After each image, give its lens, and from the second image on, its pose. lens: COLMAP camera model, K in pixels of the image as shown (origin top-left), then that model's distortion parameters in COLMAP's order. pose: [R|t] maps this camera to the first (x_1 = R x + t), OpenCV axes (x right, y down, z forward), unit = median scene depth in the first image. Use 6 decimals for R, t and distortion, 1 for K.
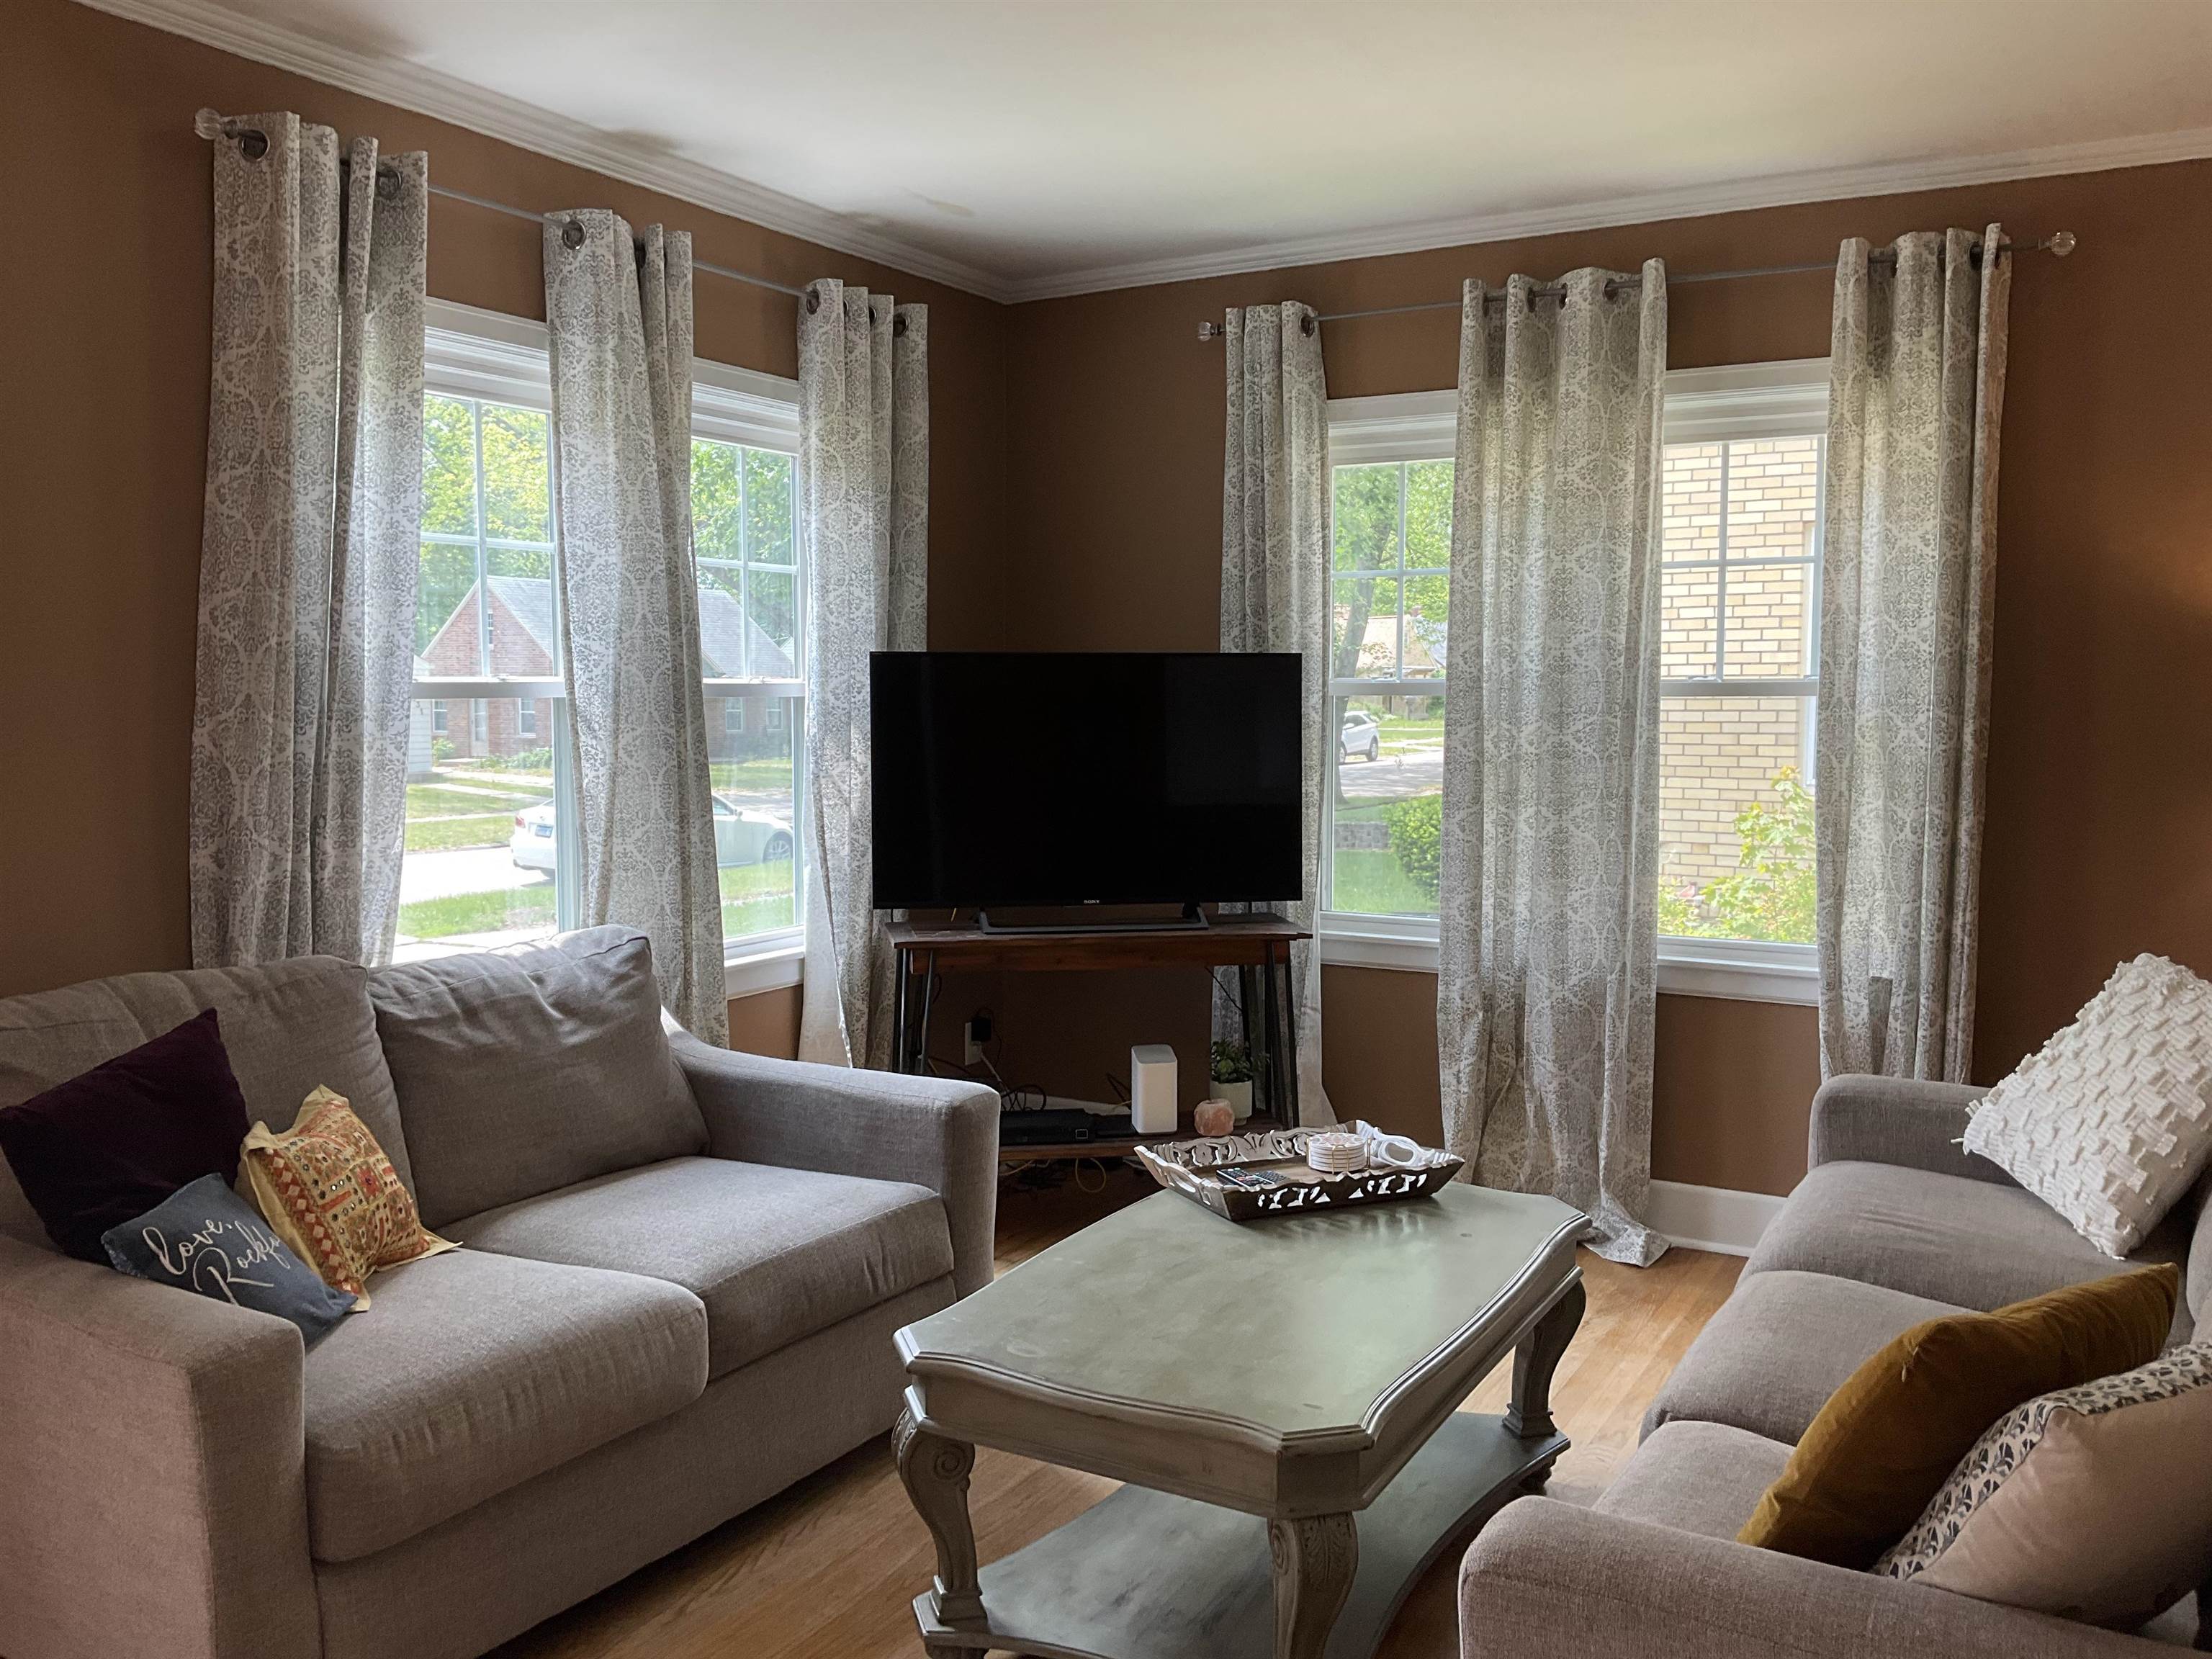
lens RADIAL K [[1792.4, 0, 1167.2], [0, 1792.4, 830.1], [0, 0, 1]] dist [0.145424, -0.357276]
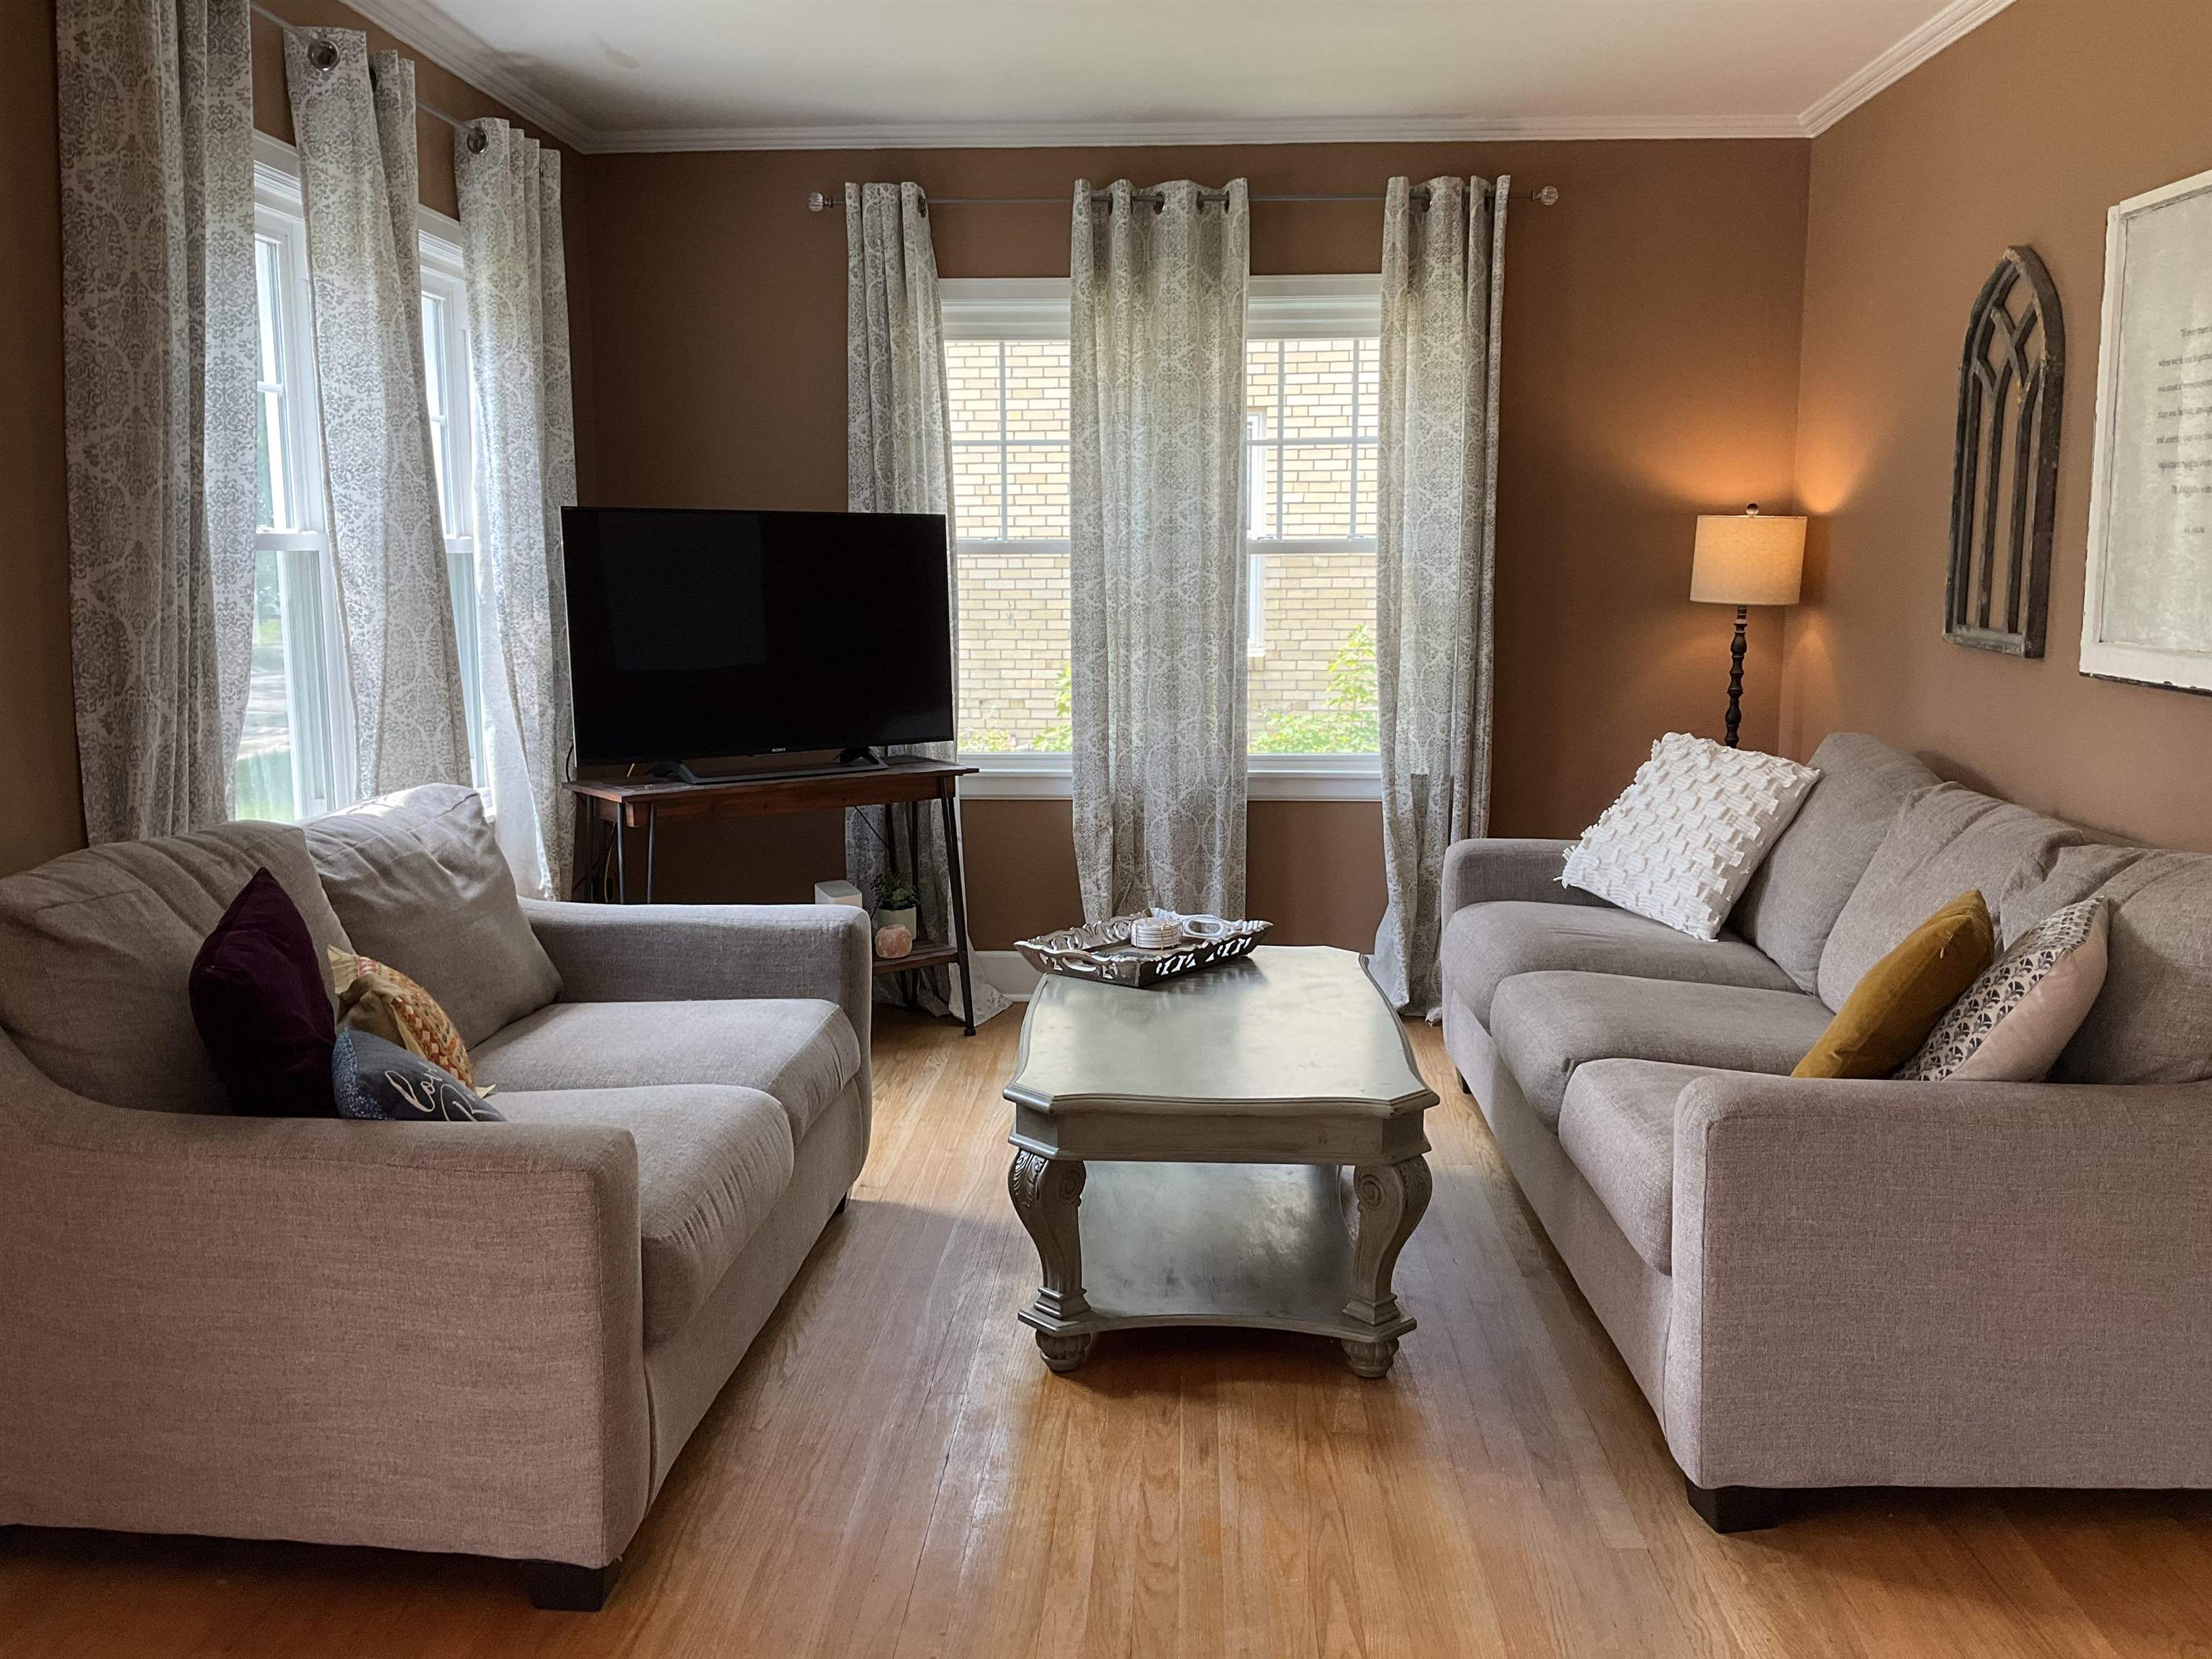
lens RADIAL K [[1794.6, 0, 1110.8], [0, 1794.6, 834.4], [0, 0, 1]] dist [0.118739, -0.224713]
pose [[0.891568, -0.071438, 0.447217, -0.376612], [0.040756, 0.996130, 0.077870, 0.016127], [-0.451049, -0.051200, 0.891029, -0.037883]]
